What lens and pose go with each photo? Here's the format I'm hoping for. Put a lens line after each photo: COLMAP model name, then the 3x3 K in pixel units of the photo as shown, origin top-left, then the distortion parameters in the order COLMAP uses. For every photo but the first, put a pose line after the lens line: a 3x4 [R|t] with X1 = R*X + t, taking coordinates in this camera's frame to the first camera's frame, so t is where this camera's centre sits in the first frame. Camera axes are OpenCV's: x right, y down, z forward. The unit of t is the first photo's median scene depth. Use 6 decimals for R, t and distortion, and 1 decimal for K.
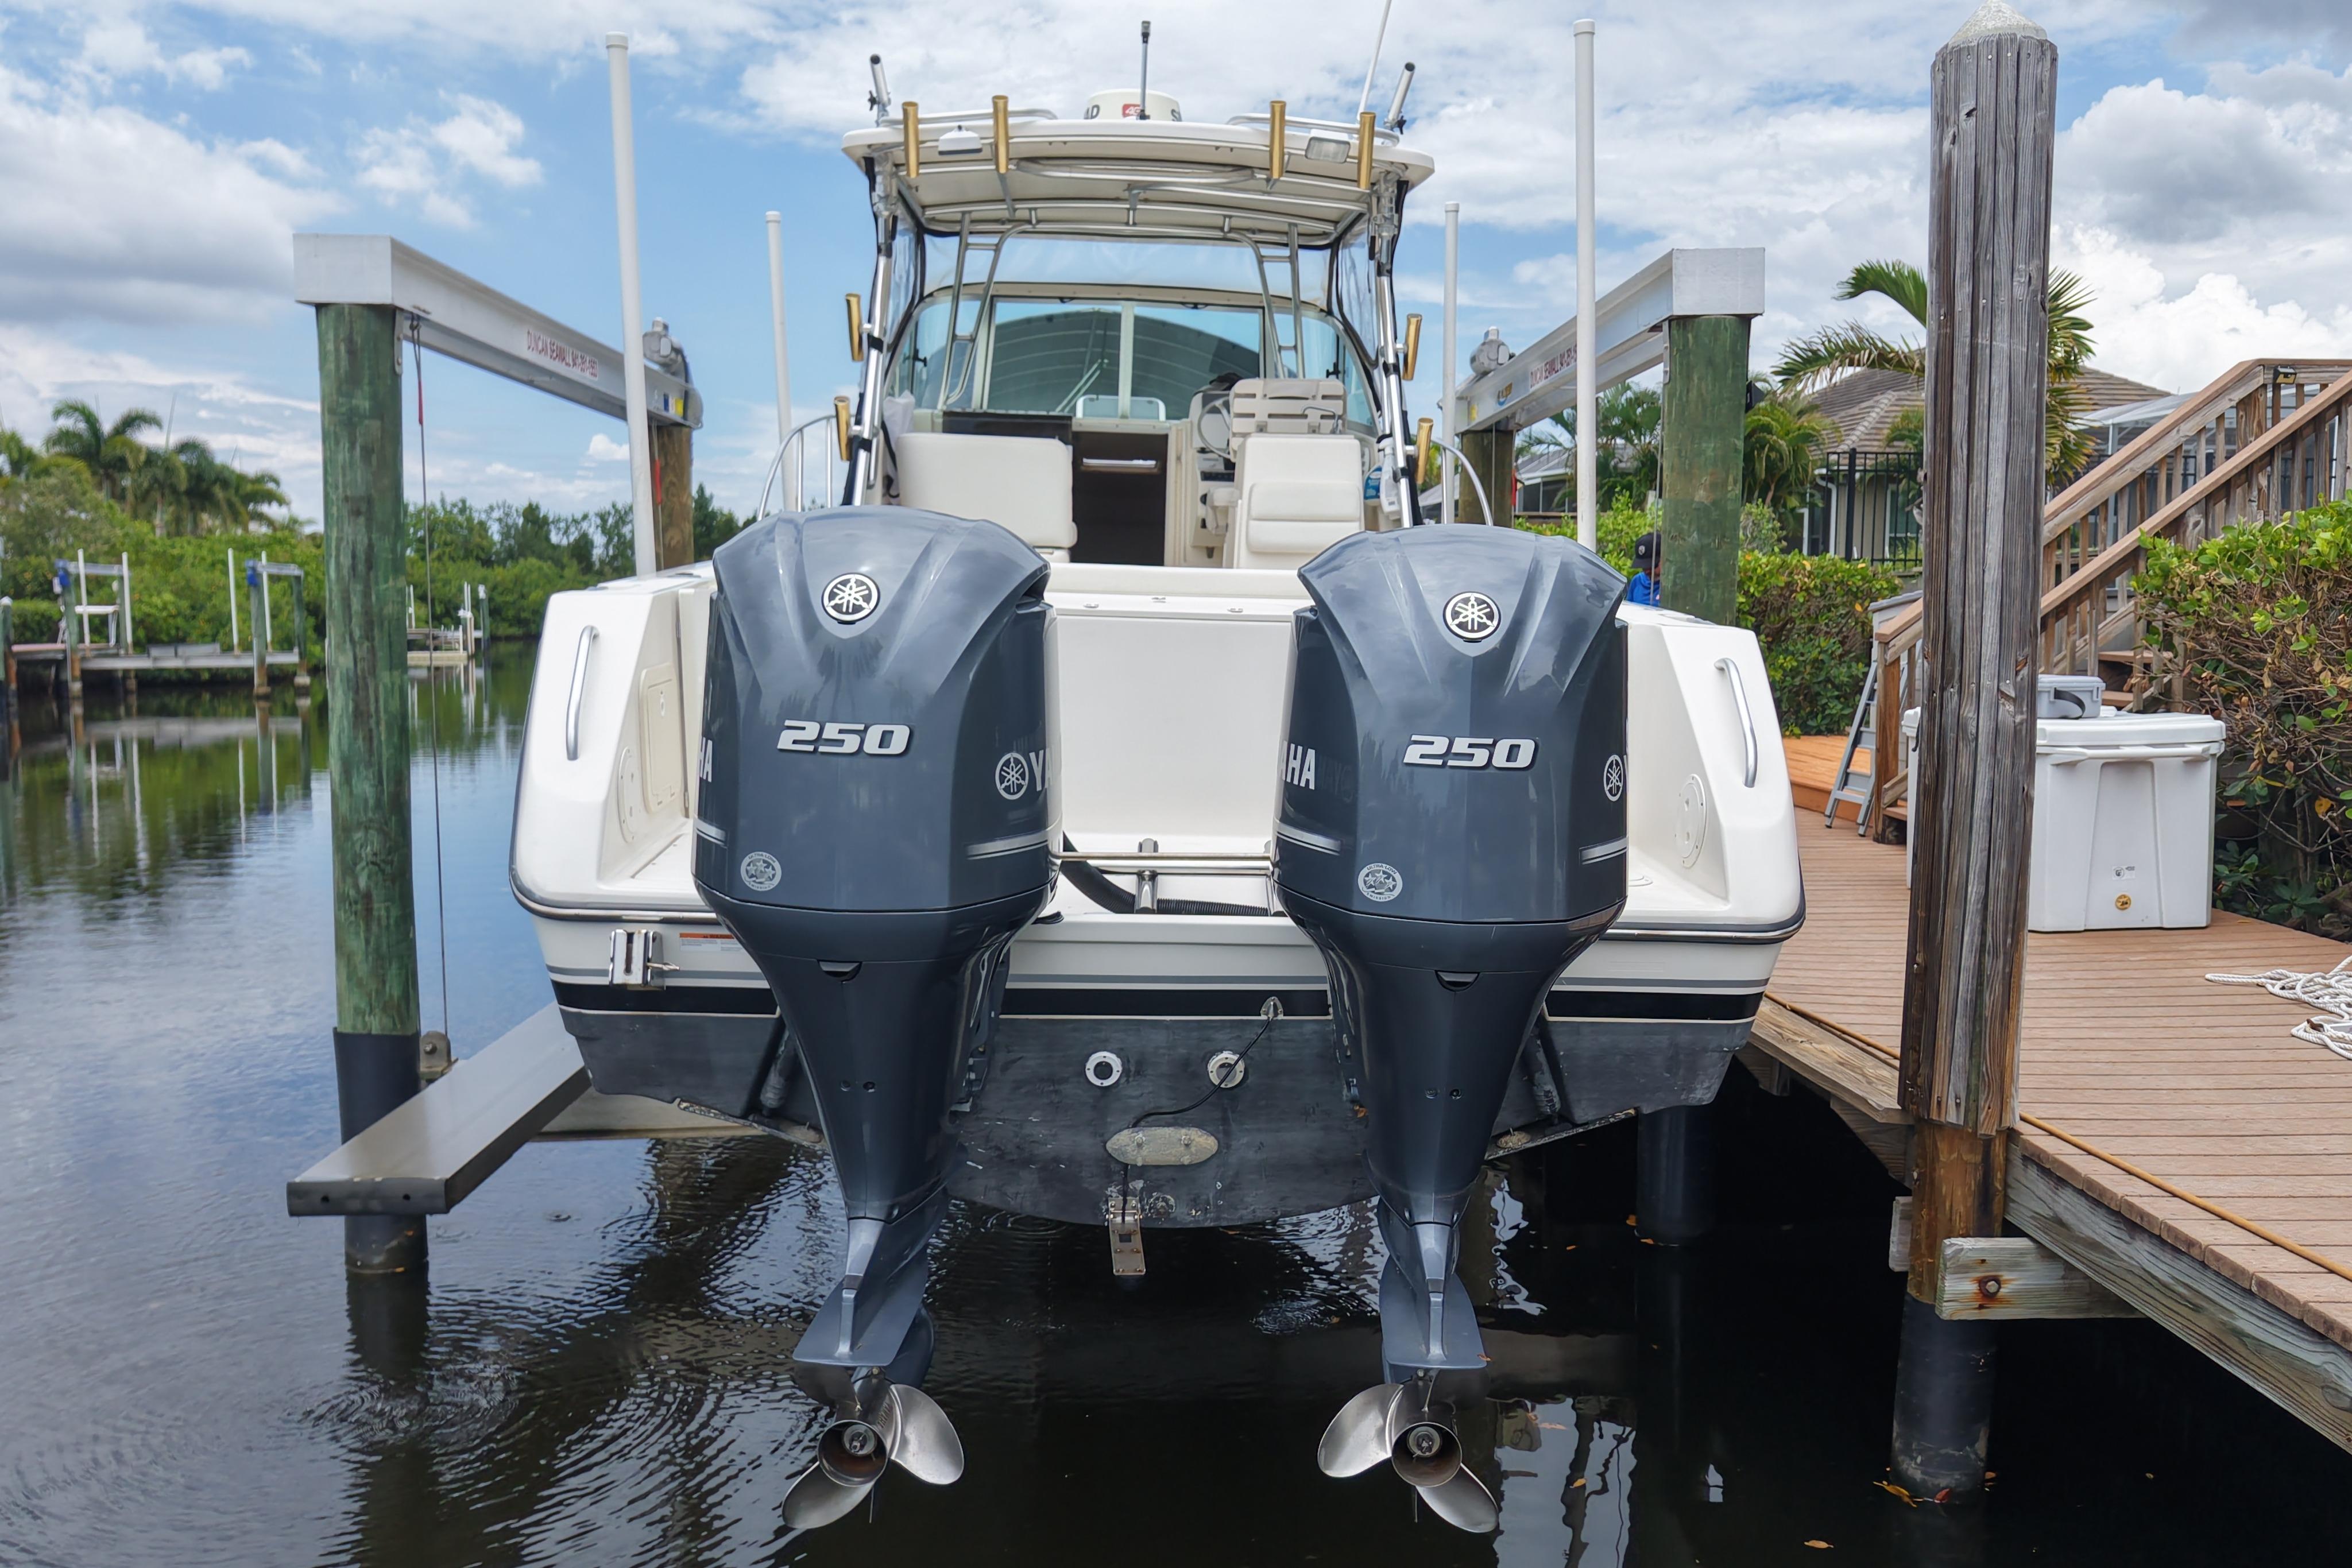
lens RADIAL K [[1845.0, 0, 1171.4], [0, 1845.0, 792.3], [0, 0, 1]] dist [0.010542, -0.001195]
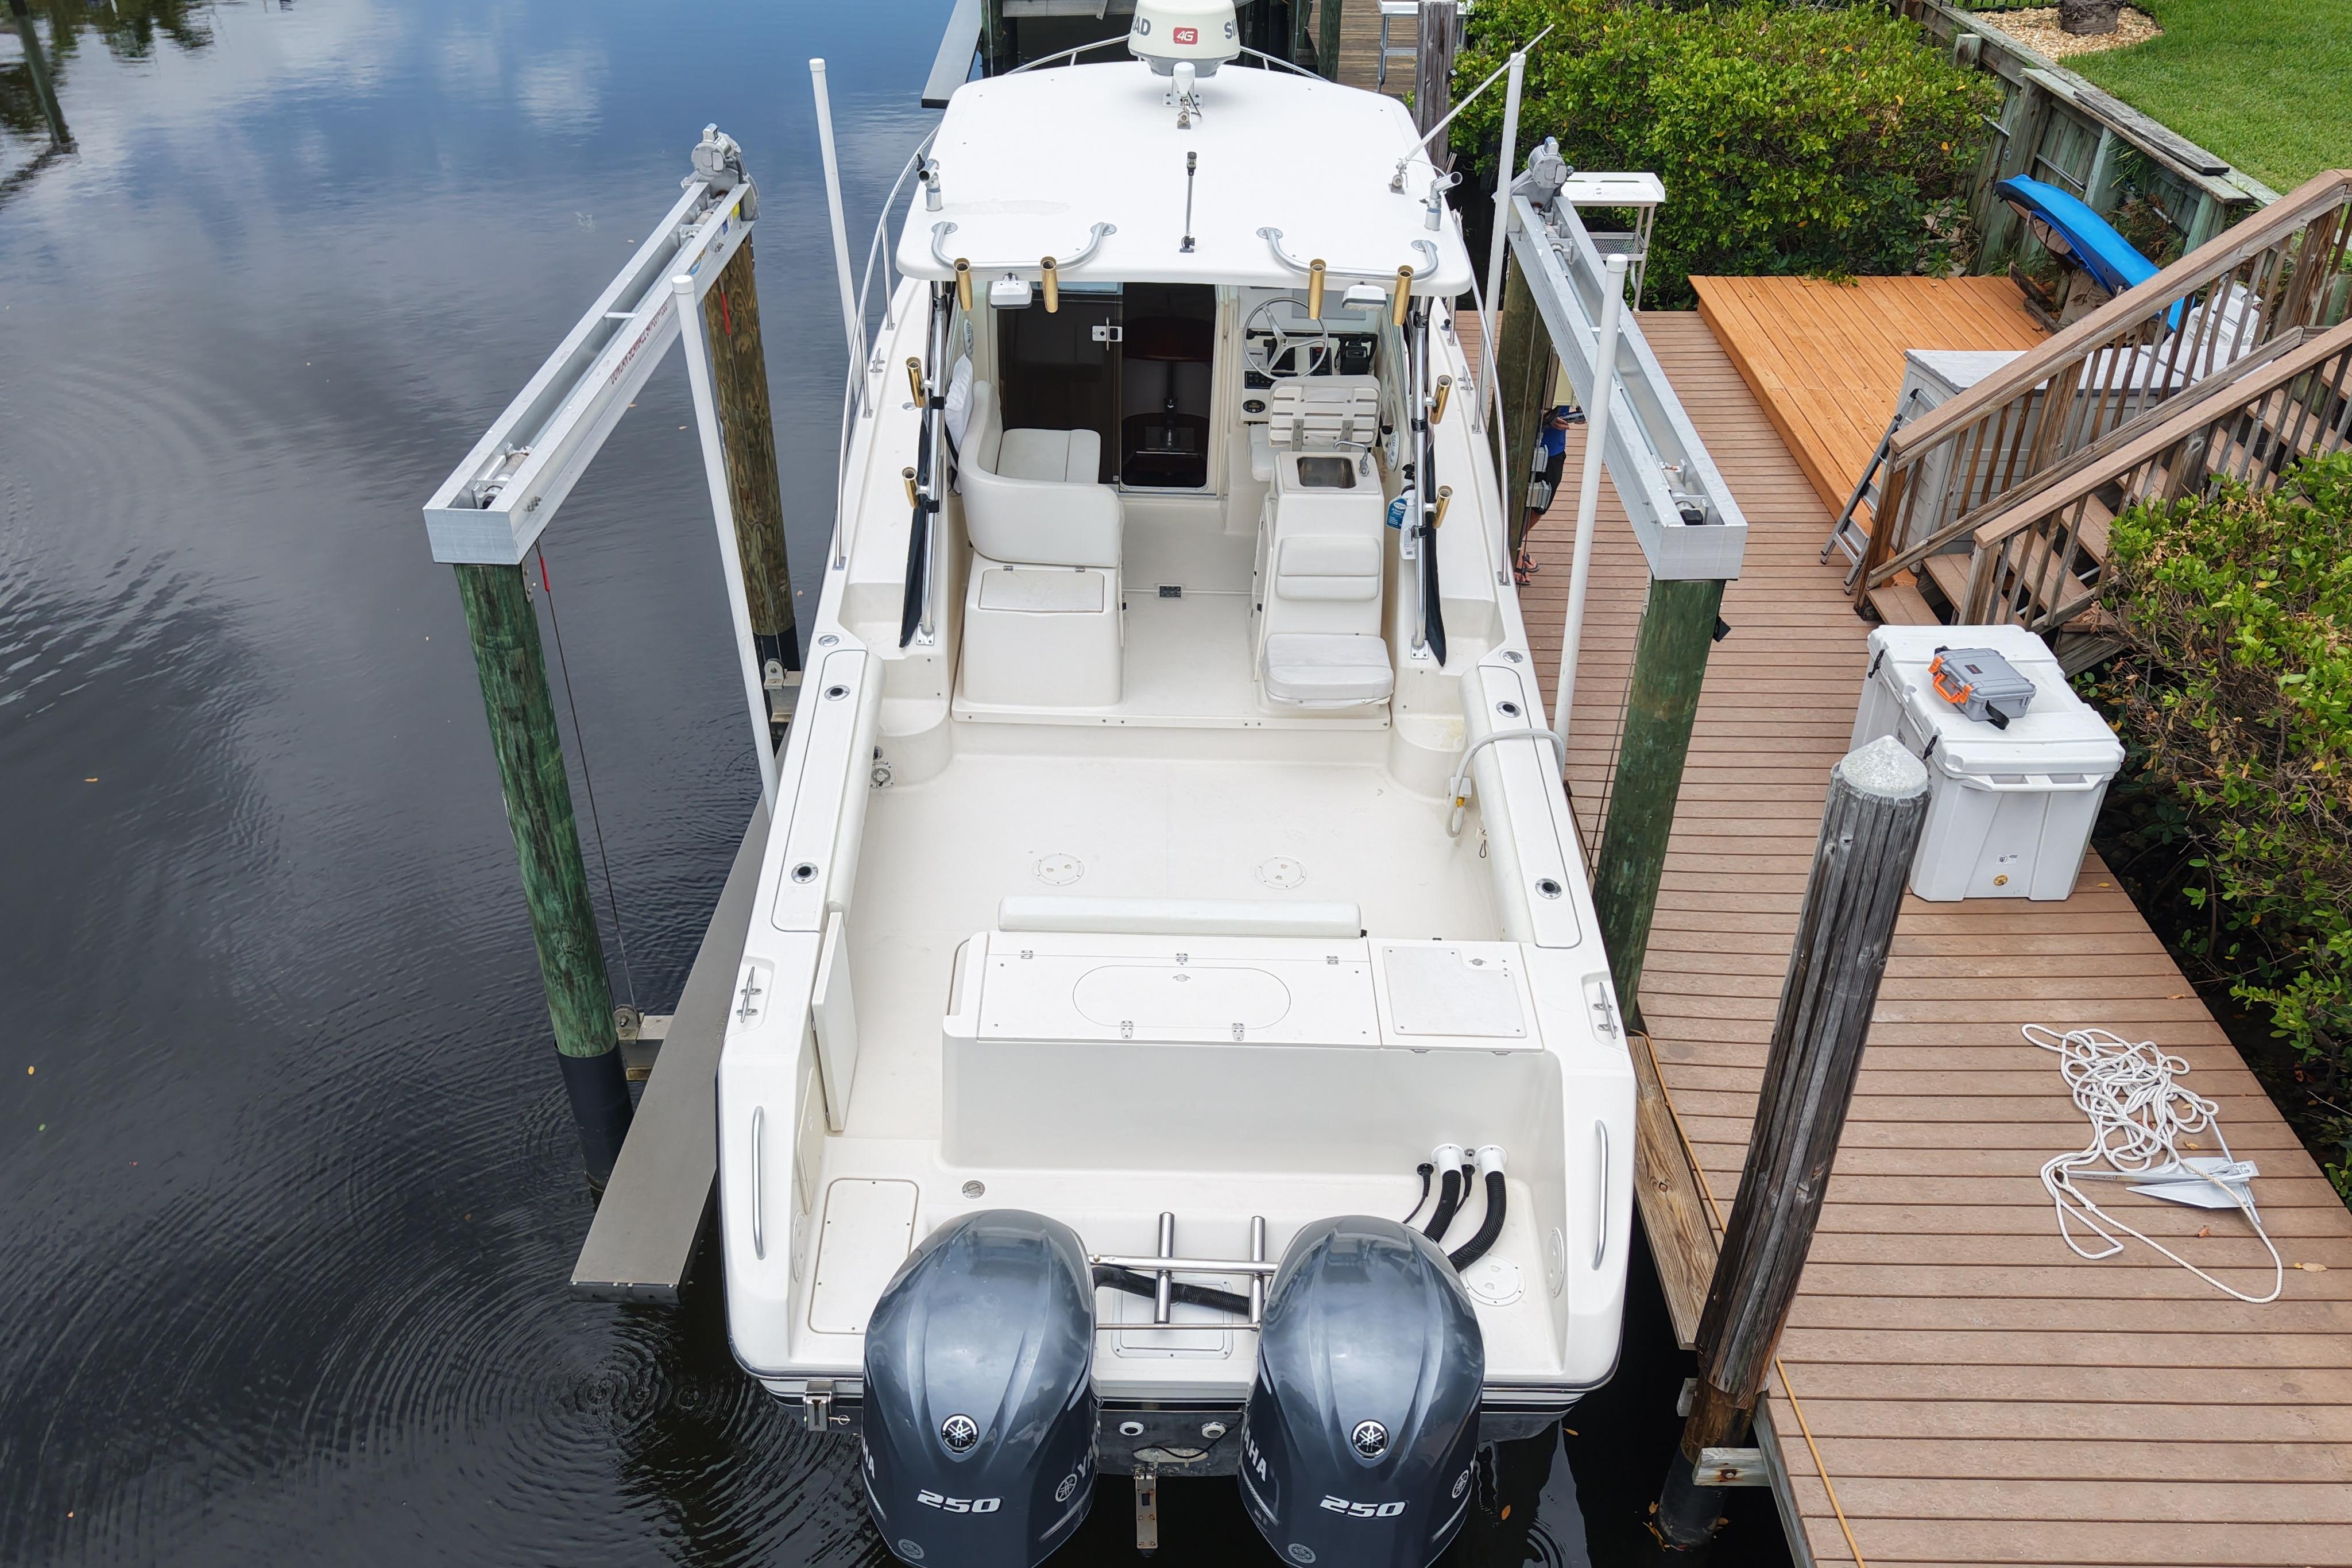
lens RADIAL K [[1820.1, 0, 1176.0], [0, 1820.1, 784.0], [0, 0, 1]] dist [0.021425, 0.003434]
pose [[0.999260, 0.028685, -0.025618, 0.014871], [-0.013181, 0.881207, 0.472547, -0.680024], [0.036130, -0.471860, 0.880933, -0.037212]]
